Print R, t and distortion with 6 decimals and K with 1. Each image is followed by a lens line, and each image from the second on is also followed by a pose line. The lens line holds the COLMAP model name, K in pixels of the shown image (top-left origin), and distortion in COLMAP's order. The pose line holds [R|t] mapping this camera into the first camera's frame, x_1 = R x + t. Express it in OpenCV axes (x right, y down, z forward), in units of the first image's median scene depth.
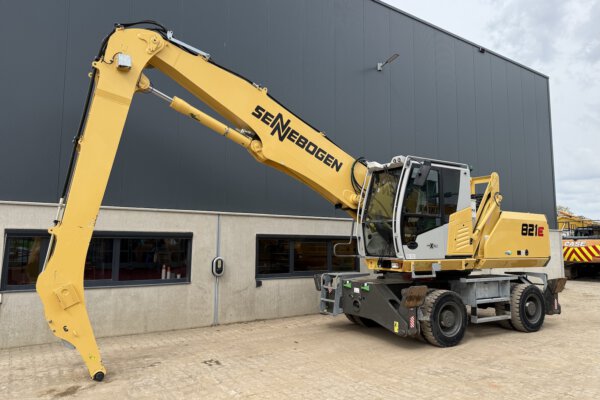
lens RADIAL K [[418.4, 0, 296.3], [0, 418.4, 201.1], [0, 0, 1]] dist [0.041356, -0.055920]
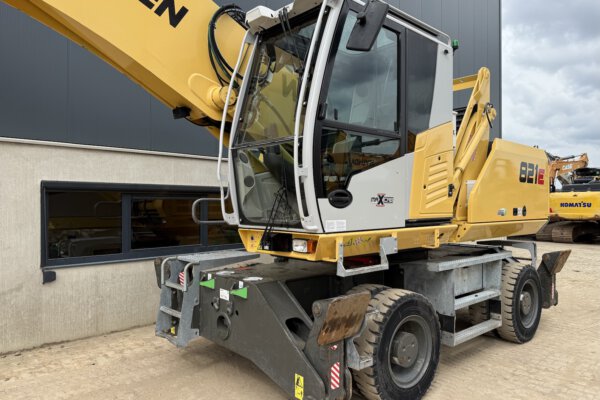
lens RADIAL K [[418.4, 0, 301.3], [0, 418.4, 209.2], [0, 0, 1]] dist [0.041356, -0.055920]
pose [[0.982310, -0.008317, 0.187079, 0.143737], [-0.013871, 0.993037, 0.116982, 0.060759], [-0.186749, -0.117507, 0.975355, 0.537277]]
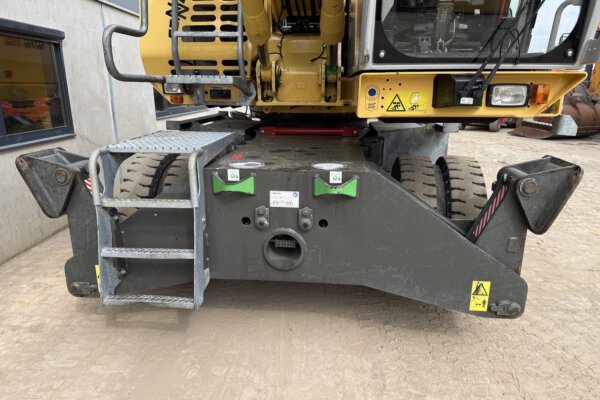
lens RADIAL K [[418.4, 0, 299.5], [0, 418.4, 202.9], [0, 0, 1]] dist [0.041356, -0.055920]
pose [[0.596920, -0.221839, 0.771021, -0.062459], [-0.080096, 0.939735, 0.332391, 0.125195], [-0.798293, -0.260166, 0.543178, 0.853725]]
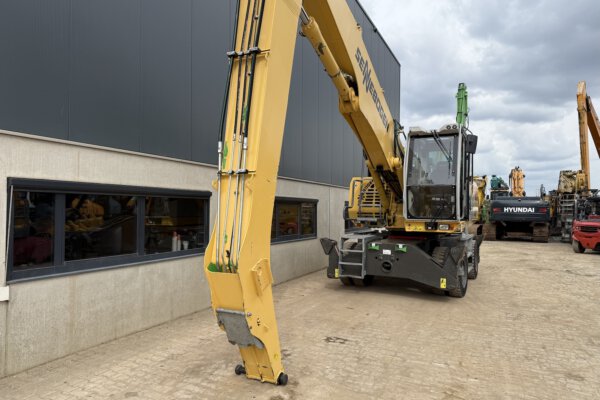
lens RADIAL K [[418.4, 0, 298.9], [0, 418.4, 204.8], [0, 0, 1]] dist [0.041356, -0.055920]
pose [[0.854709, 0.009880, 0.519014, -0.576361], [-0.062205, 0.994564, 0.083506, 0.027254], [-0.515367, -0.103658, 0.850677, 0.258058]]
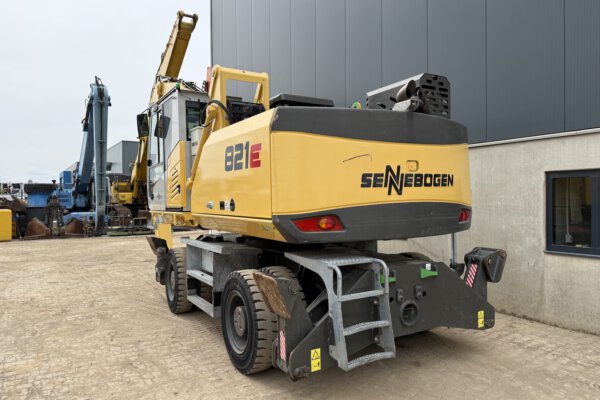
lens RADIAL K [[418.4, 0, 295.0], [0, 418.4, 204.6], [0, 0, 1]] dist [0.041356, -0.055920]
pose [[-0.005065, 0.006788, -0.999964, 1.151096], [0.118650, 0.992917, 0.006140, 0.141547], [0.992923, -0.118614, -0.005835, 1.198782]]
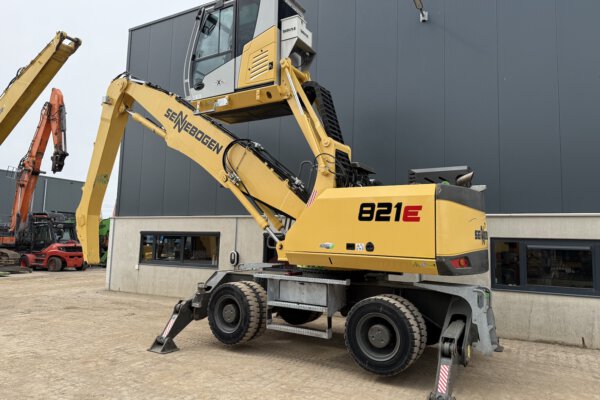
lens RADIAL K [[418.4, 0, 294.1], [0, 418.4, 209.3], [0, 0, 1]] dist [0.041356, -0.055920]
pose [[0.452625, -0.073856, -0.888637, 1.199138], [0.064442, 0.996668, -0.050011, 0.099052], [0.889370, -0.034630, 0.455876, 0.670868]]
